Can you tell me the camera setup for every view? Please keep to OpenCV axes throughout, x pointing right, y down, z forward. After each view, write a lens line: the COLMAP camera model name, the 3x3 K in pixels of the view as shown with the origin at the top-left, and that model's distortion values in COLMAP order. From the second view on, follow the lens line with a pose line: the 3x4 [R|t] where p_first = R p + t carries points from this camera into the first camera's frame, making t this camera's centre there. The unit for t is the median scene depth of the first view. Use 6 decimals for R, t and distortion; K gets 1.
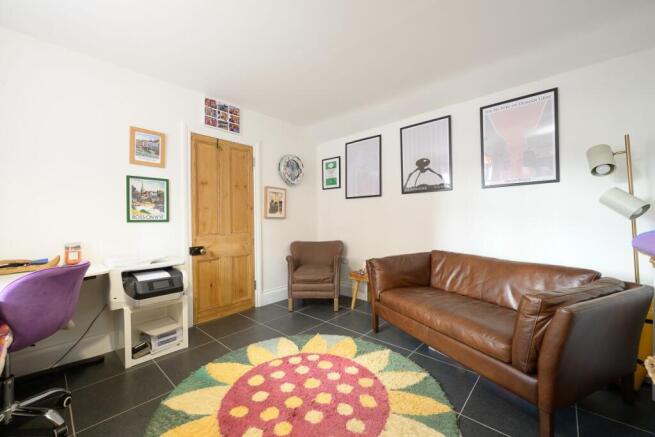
lens RADIAL K [[260.9, 0, 327.5], [0, 260.9, 220.7], [0, 0, 1]] dist [-0.002115, -0.000108]
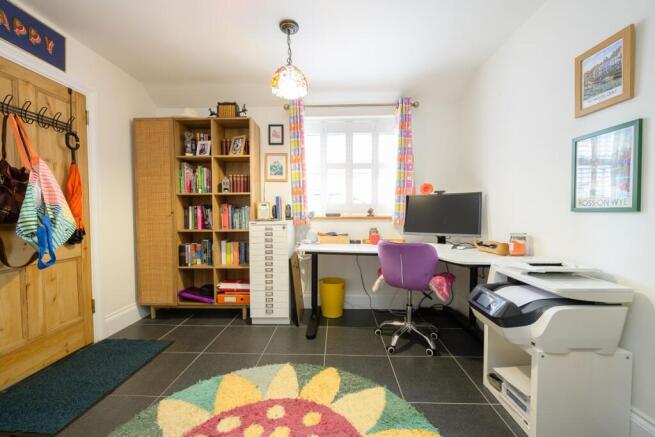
lens RADIAL K [[260.9, 0, 327.5], [0, 260.9, 220.7], [0, 0, 1]] dist [-0.002115, -0.000108]
pose [[-0.765107, 0.037492, -0.642811, 0.116494], [0.010113, 0.998880, 0.046222, -0.007499], [0.643824, 0.028864, -0.764629, 1.076825]]
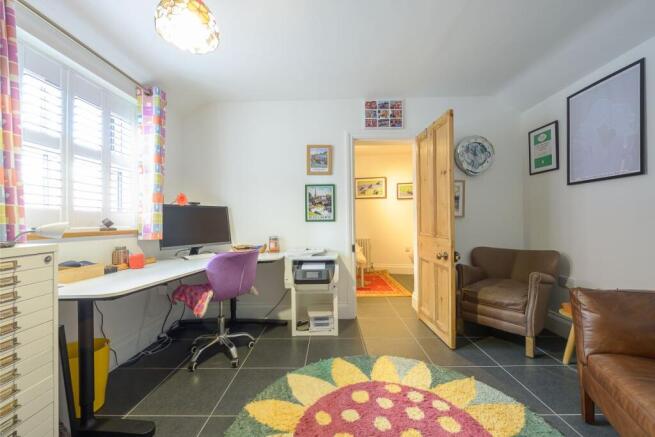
lens RADIAL K [[260.9, 0, 327.5], [0, 260.9, 220.7], [0, 0, 1]] dist [-0.002115, -0.000108]
pose [[0.661436, 0.001334, -0.750000, 0.247322], [0.001552, 0.999994, 0.003148, -0.002075], [0.750000, -0.003246, 0.661430, 0.234048]]
